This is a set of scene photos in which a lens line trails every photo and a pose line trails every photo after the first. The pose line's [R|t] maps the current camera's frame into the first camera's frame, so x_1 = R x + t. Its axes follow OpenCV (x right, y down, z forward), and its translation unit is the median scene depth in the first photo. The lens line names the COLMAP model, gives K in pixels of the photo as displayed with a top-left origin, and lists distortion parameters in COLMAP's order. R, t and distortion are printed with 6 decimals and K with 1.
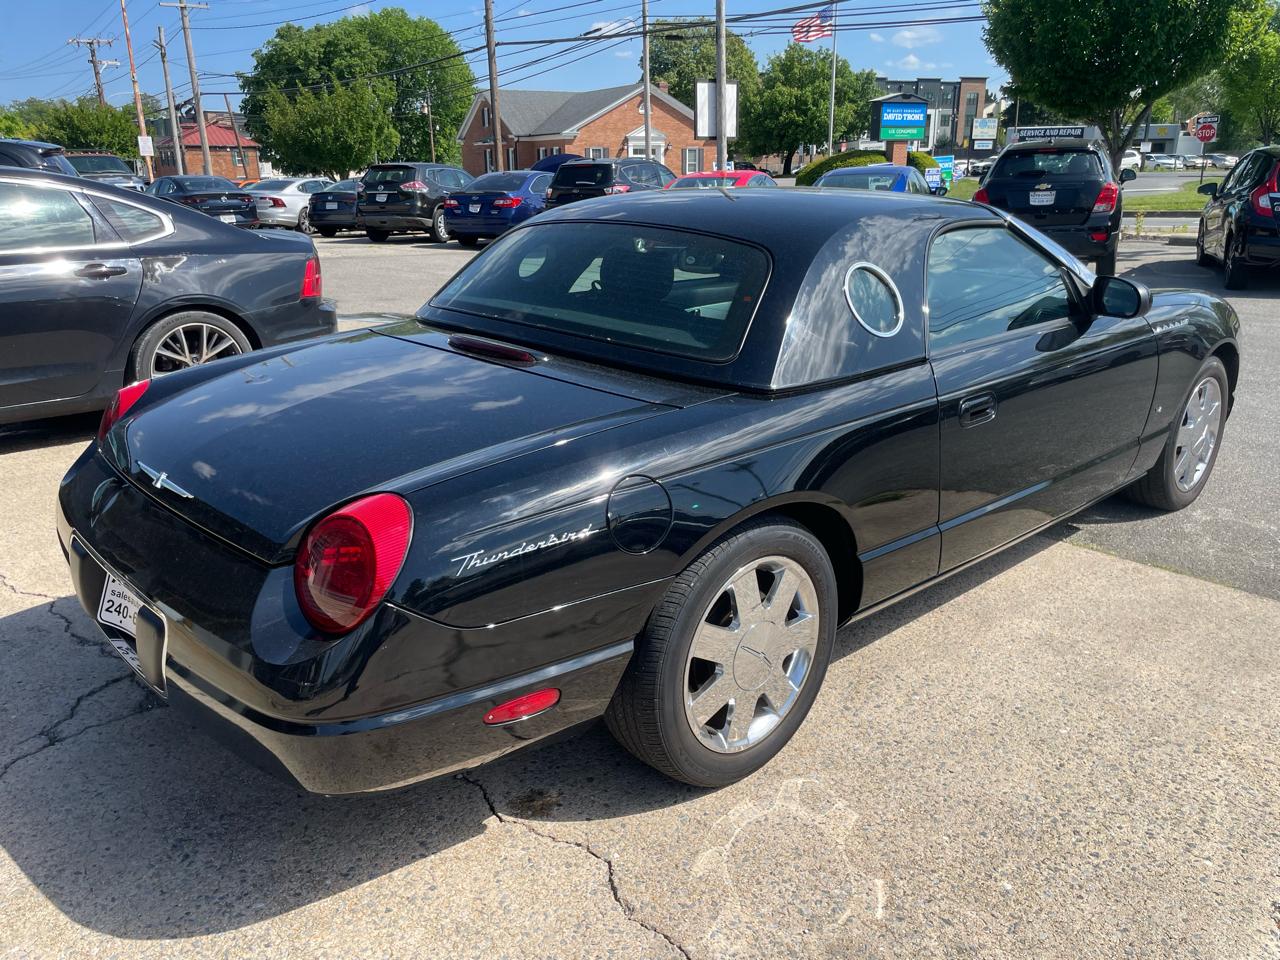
lens RADIAL K [[974.0, 0, 646.0], [0, 974.0, 485.0], [0, 0, 1]] dist [0.087000, -0.118724]
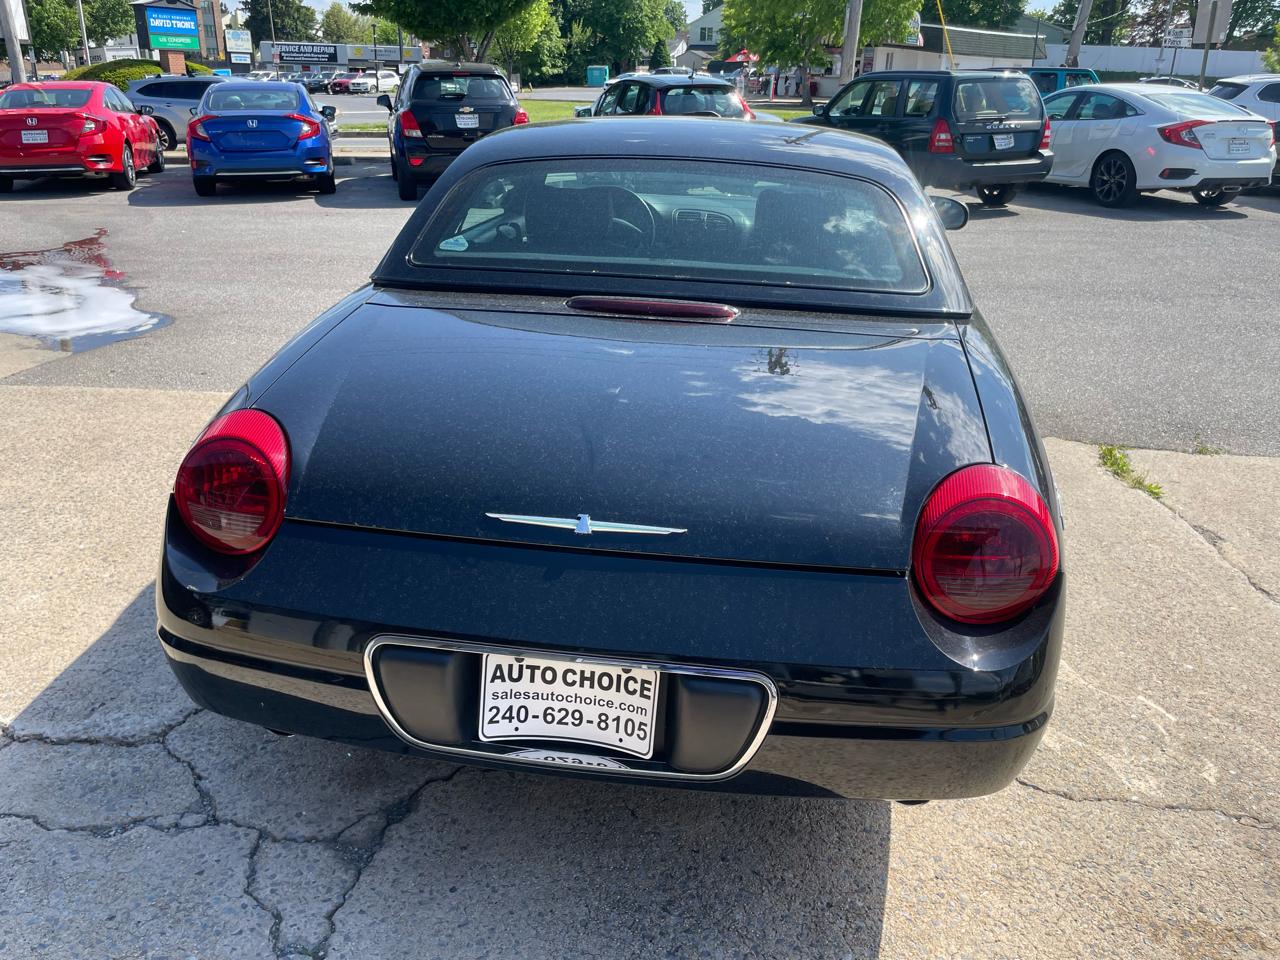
lens RADIAL K [[974.0, 0, 632.1], [0, 974.0, 482.4], [0, 0, 1]] dist [0.087000, -0.118724]
pose [[0.774433, -0.214100, 0.595328, -0.371346], [0.170274, 0.976811, 0.129793, -0.052642], [-0.609312, 0.000853, 0.792930, 0.158346]]
